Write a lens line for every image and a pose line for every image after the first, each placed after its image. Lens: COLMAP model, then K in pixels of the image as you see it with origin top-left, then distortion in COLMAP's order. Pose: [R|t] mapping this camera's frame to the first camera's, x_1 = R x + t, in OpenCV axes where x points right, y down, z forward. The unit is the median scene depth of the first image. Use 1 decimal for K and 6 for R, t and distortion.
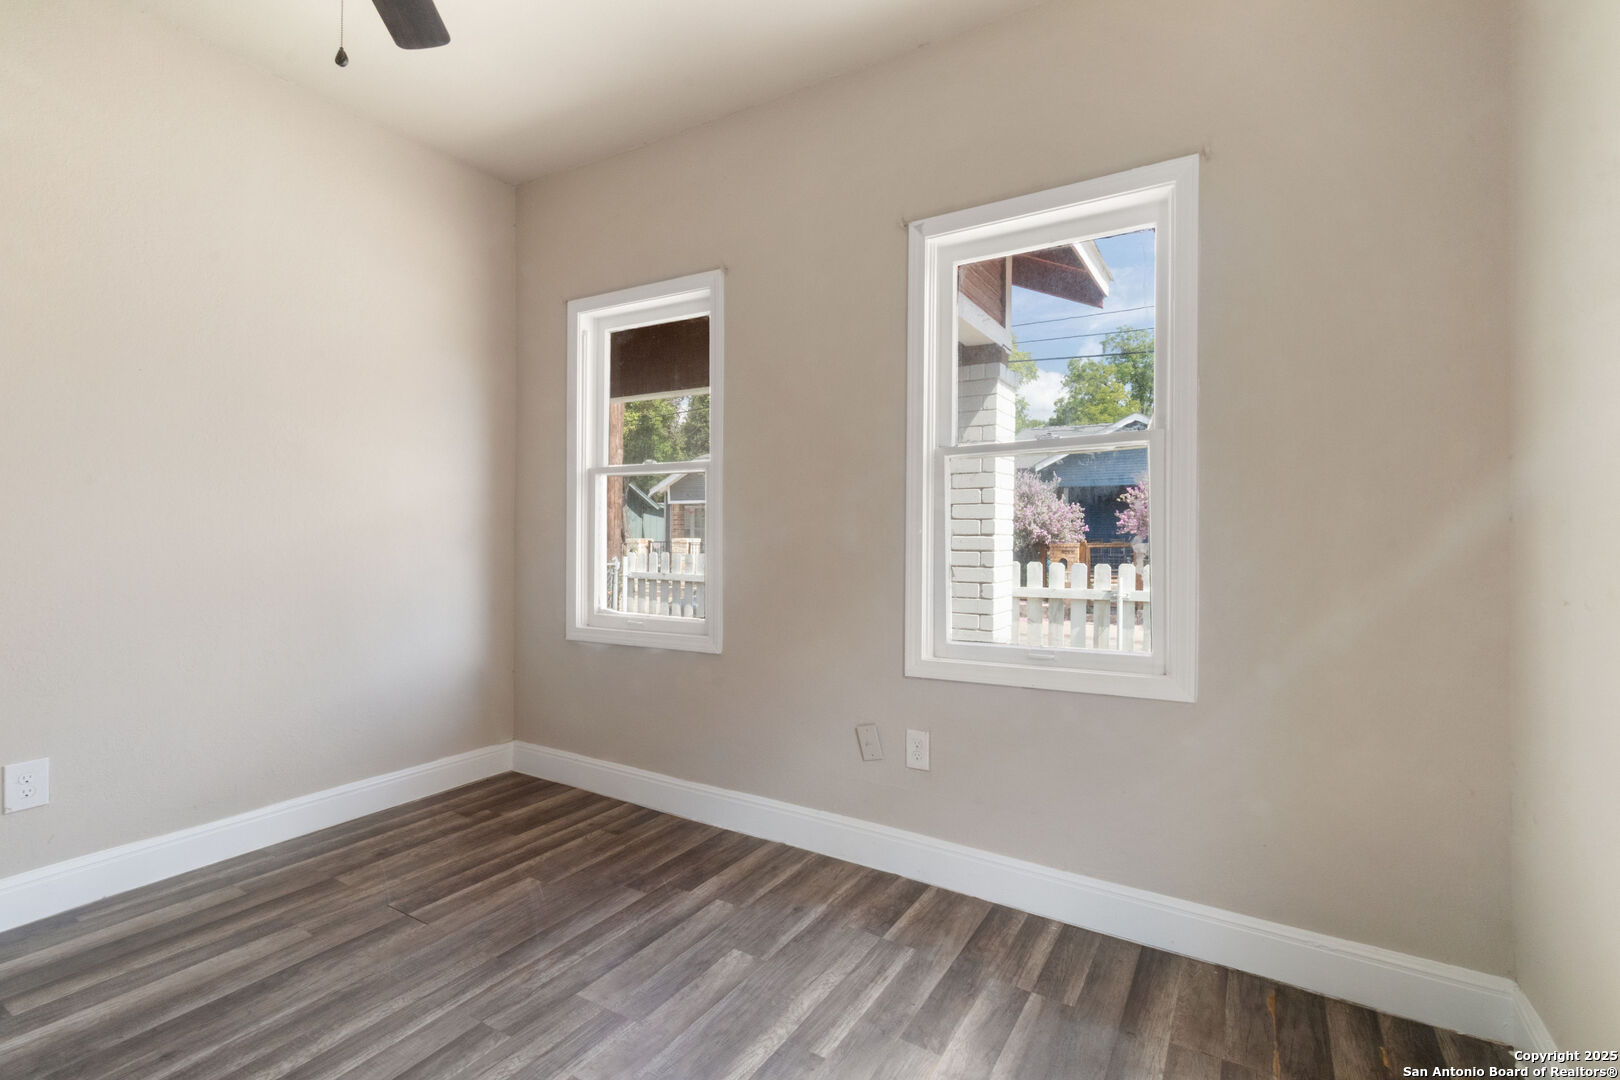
lens RADIAL K [[743.0, 0, 822.2], [0, 743.0, 542.9], [0, 0, 1]] dist [0.003345, -0.000987]
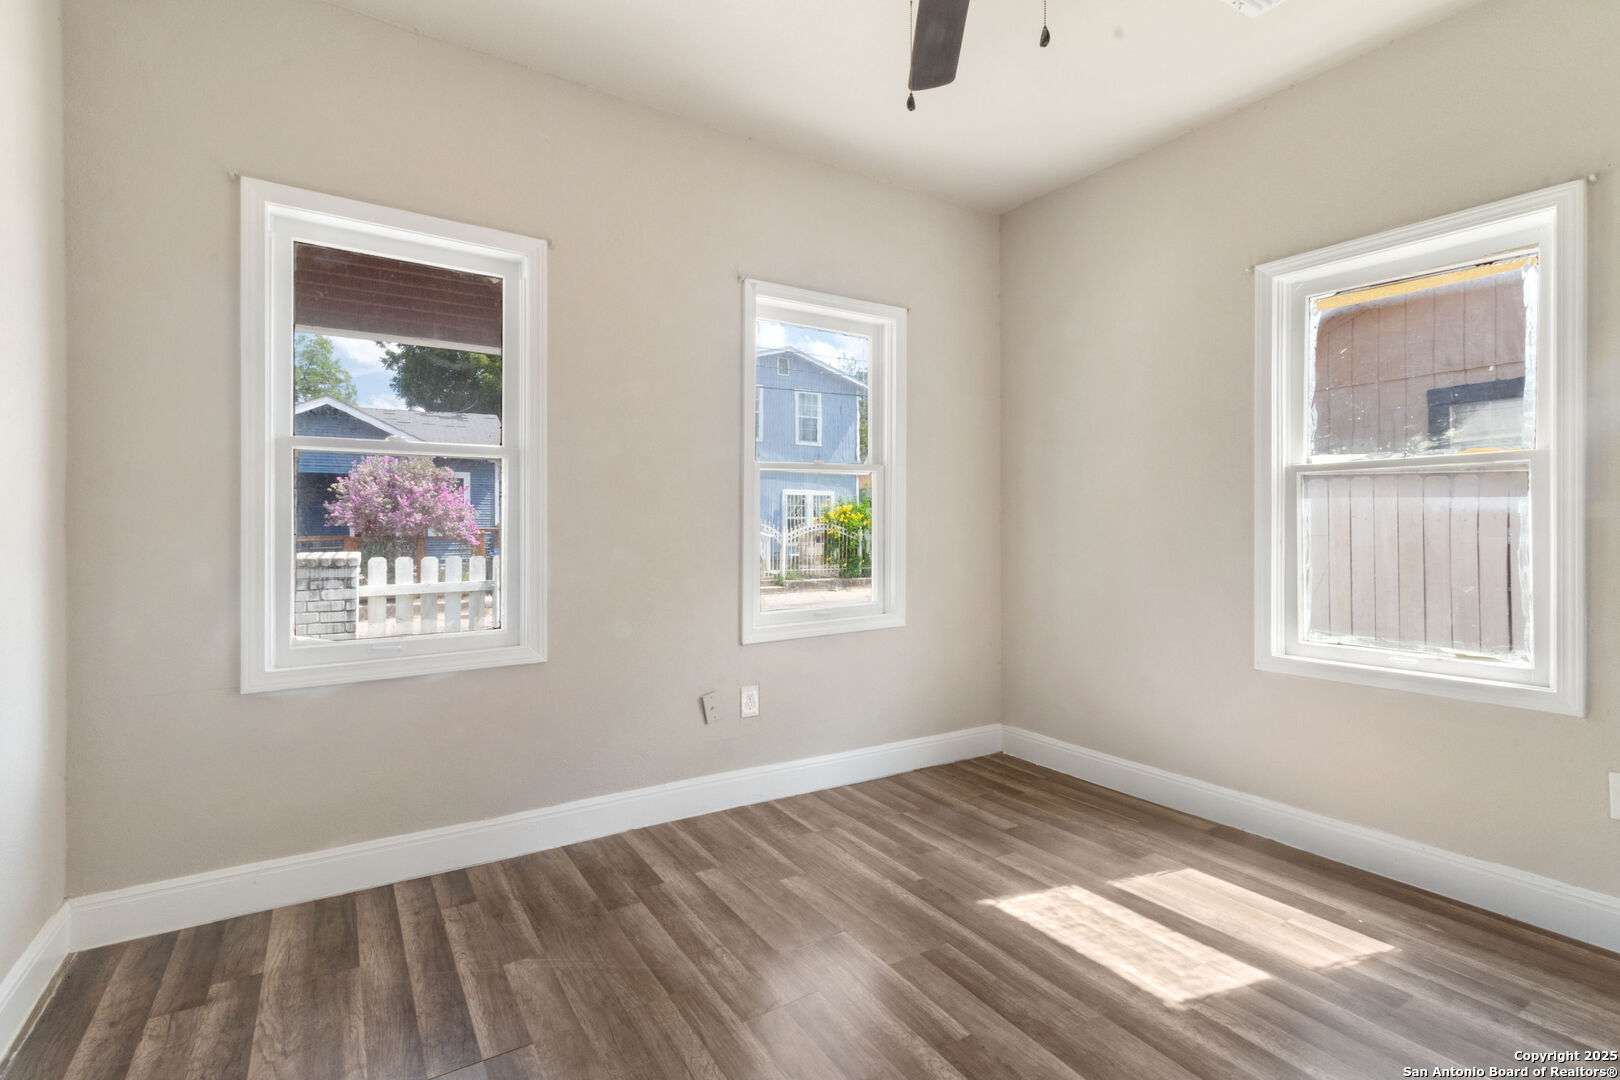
lens RADIAL K [[743.0, 0, 797.3], [0, 743.0, 543.5], [0, 0, 1]] dist [0.003345, -0.000987]
pose [[0.456582, -0.026581, 0.889284, -0.919313], [0.015375, 0.999640, 0.021986, -0.013823], [-0.889548, 0.003635, 0.456827, 0.345238]]
